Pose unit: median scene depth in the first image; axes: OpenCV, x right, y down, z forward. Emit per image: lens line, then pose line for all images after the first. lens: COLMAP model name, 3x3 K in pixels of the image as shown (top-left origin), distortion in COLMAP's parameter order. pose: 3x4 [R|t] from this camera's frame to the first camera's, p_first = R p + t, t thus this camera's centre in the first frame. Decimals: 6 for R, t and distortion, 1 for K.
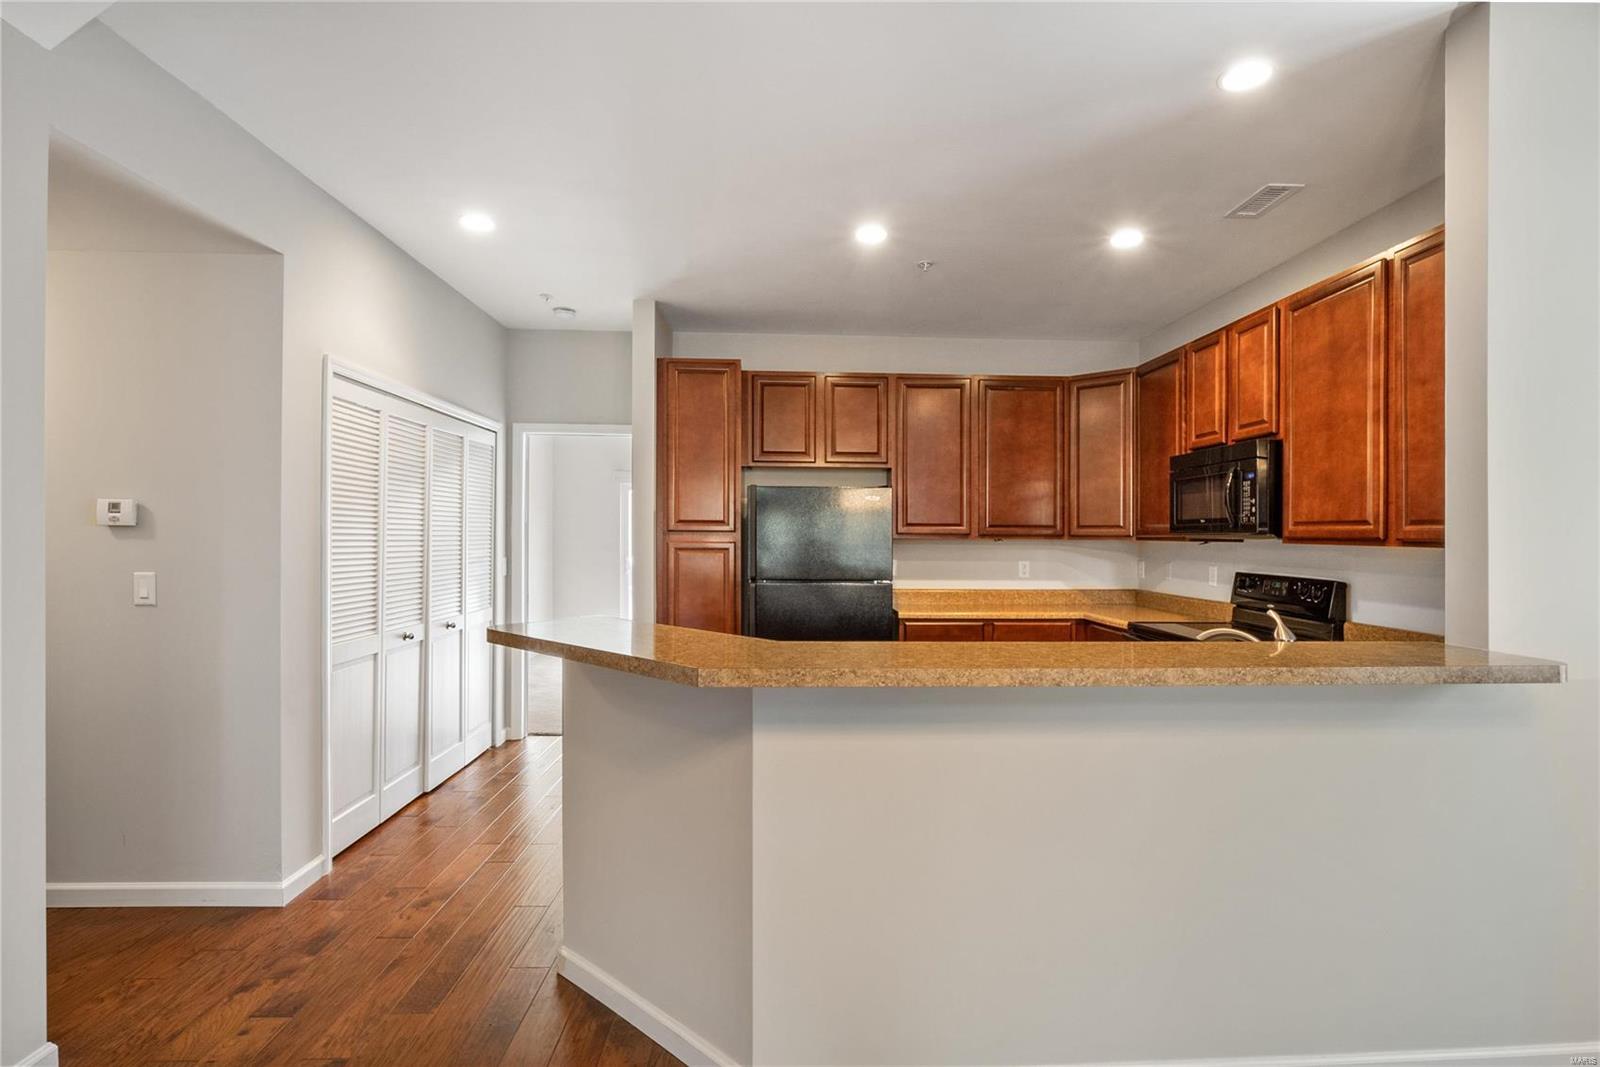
lens RADIAL K [[770.5, 0, 804.4], [0, 770.5, 539.2], [0, 0, 1]] dist [-0.014670, -0.001443]
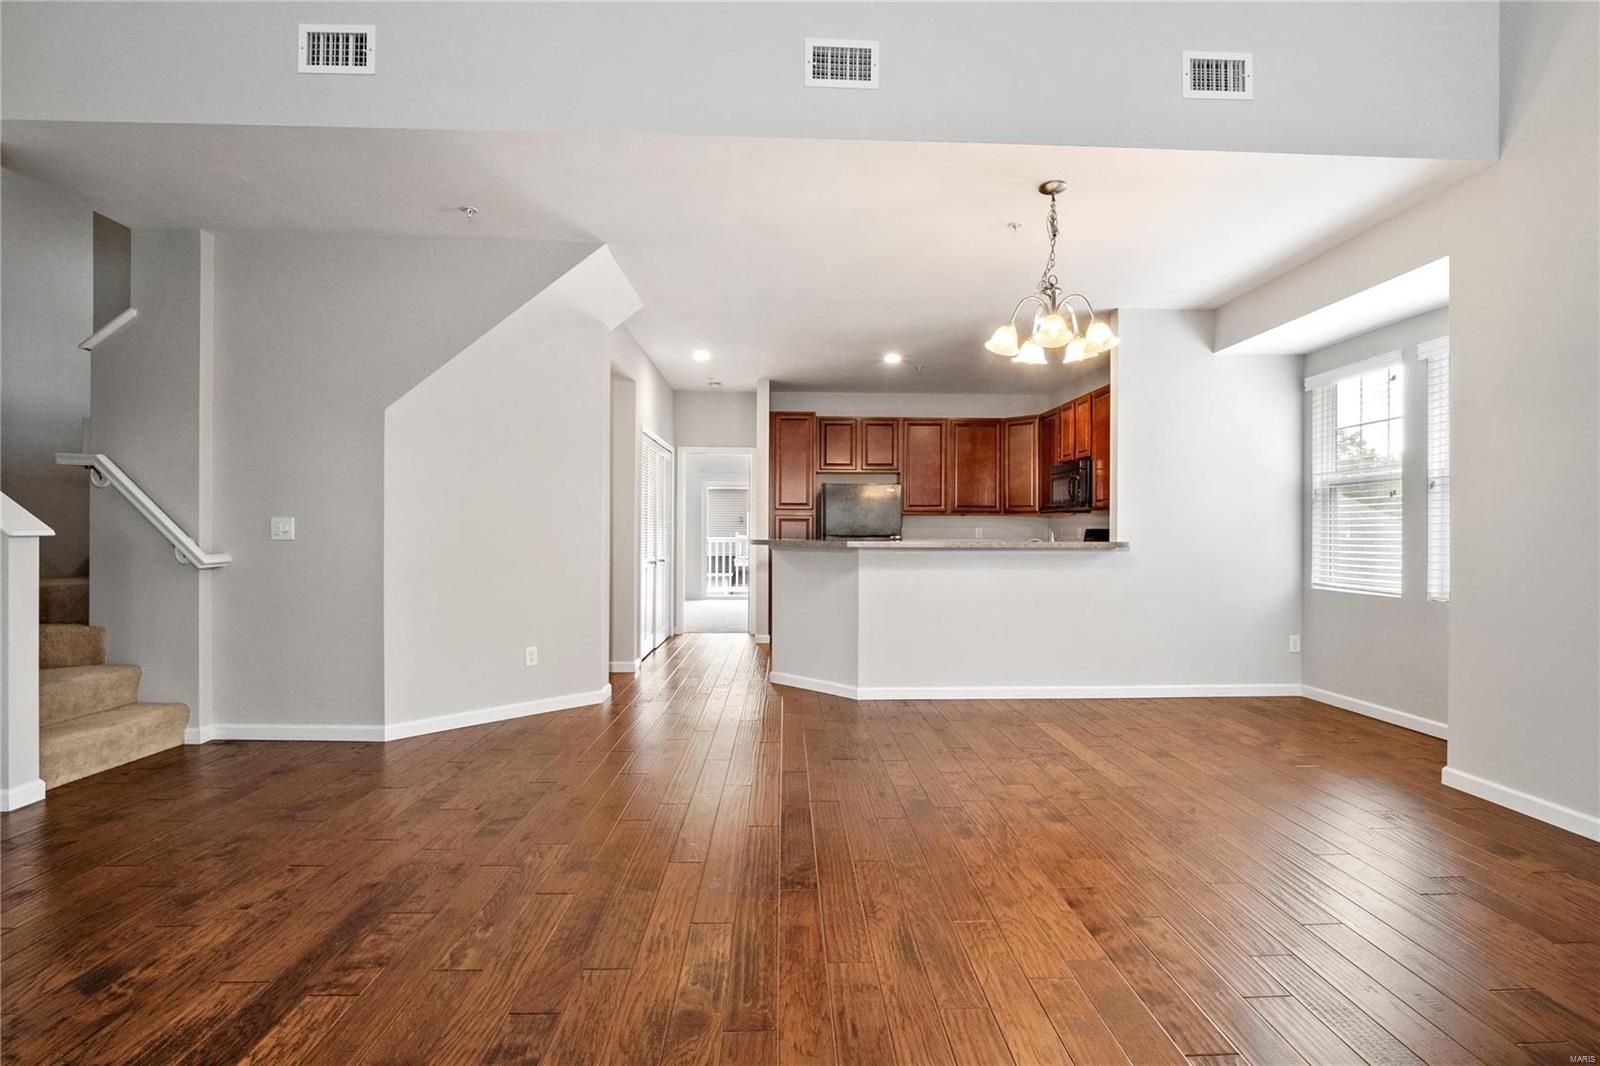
lens RADIAL K [[770.5, 0, 806.6], [0, 770.5, 539.3], [0, 0, 1]] dist [-0.014670, -0.001443]
pose [[0.999938, -0.004009, 0.010356, -0.123037], [0.003954, 0.999978, 0.005303, 0.049904], [-0.010377, -0.005262, 0.999932, -0.770980]]
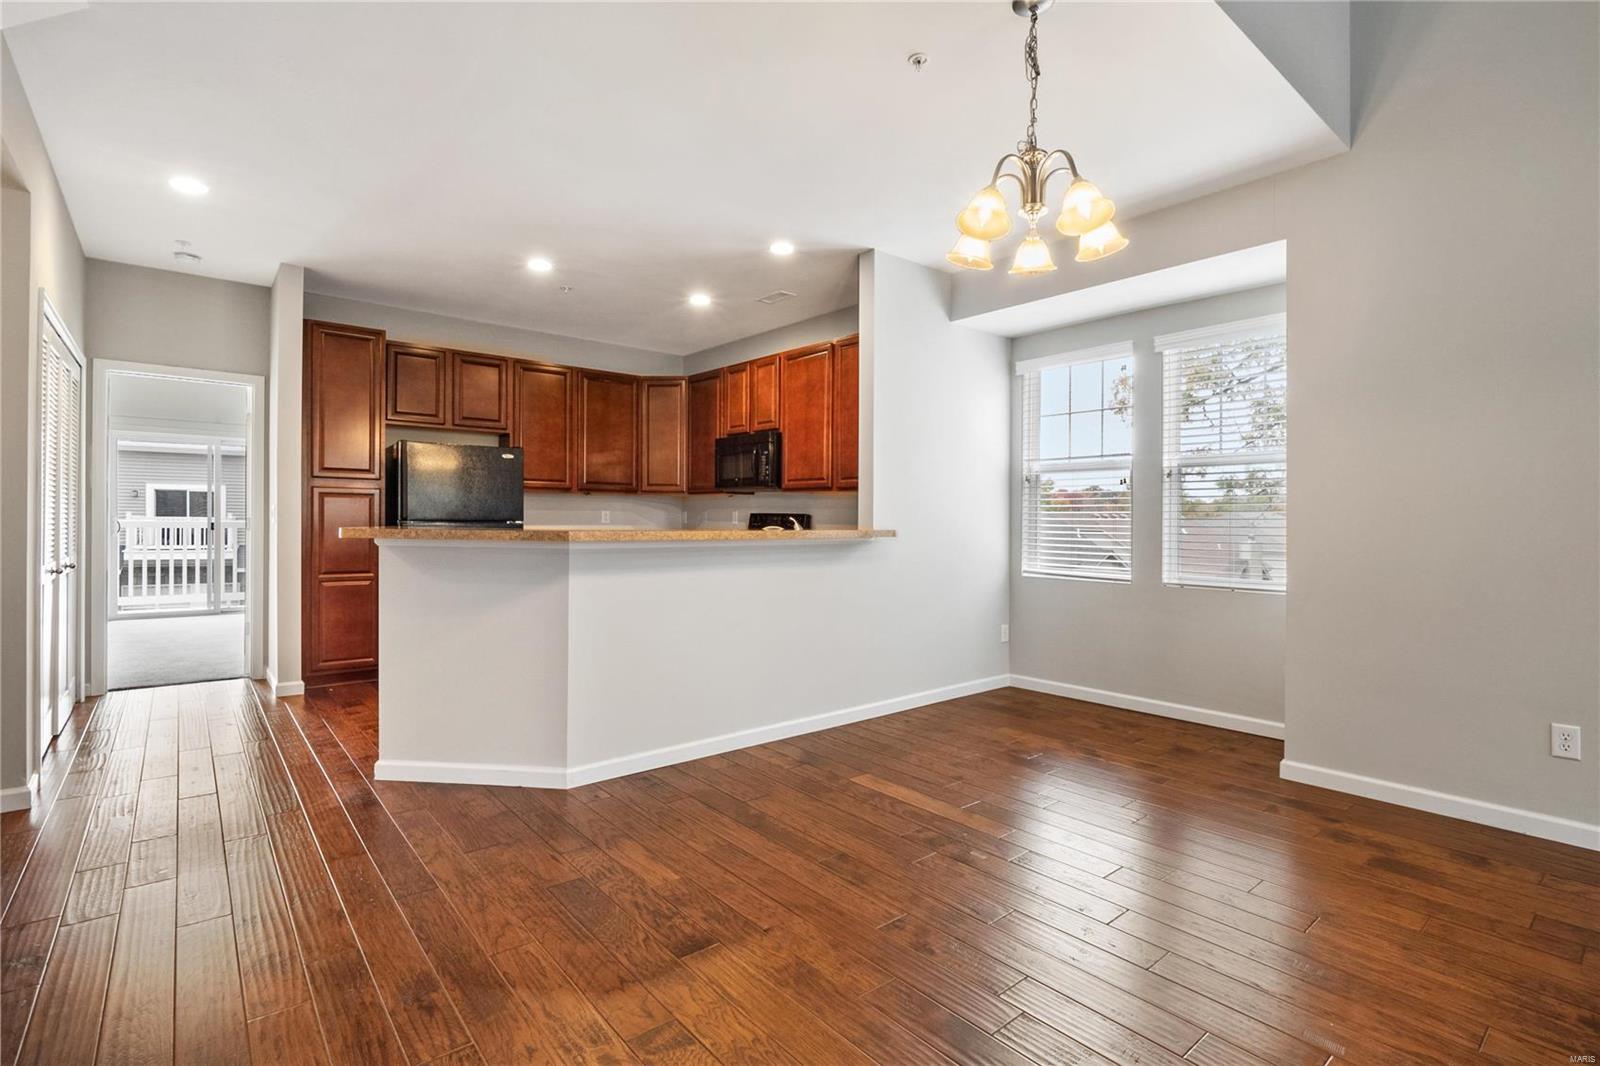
lens RADIAL K [[770.5, 0, 826.5], [0, 770.5, 527.4], [0, 0, 1]] dist [-0.014670, -0.001443]
pose [[0.775792, -0.006328, 0.630957, -0.297621], [-0.001702, 0.999925, 0.012121, 0.047049], [-0.630987, -0.010477, 0.775723, -0.314387]]
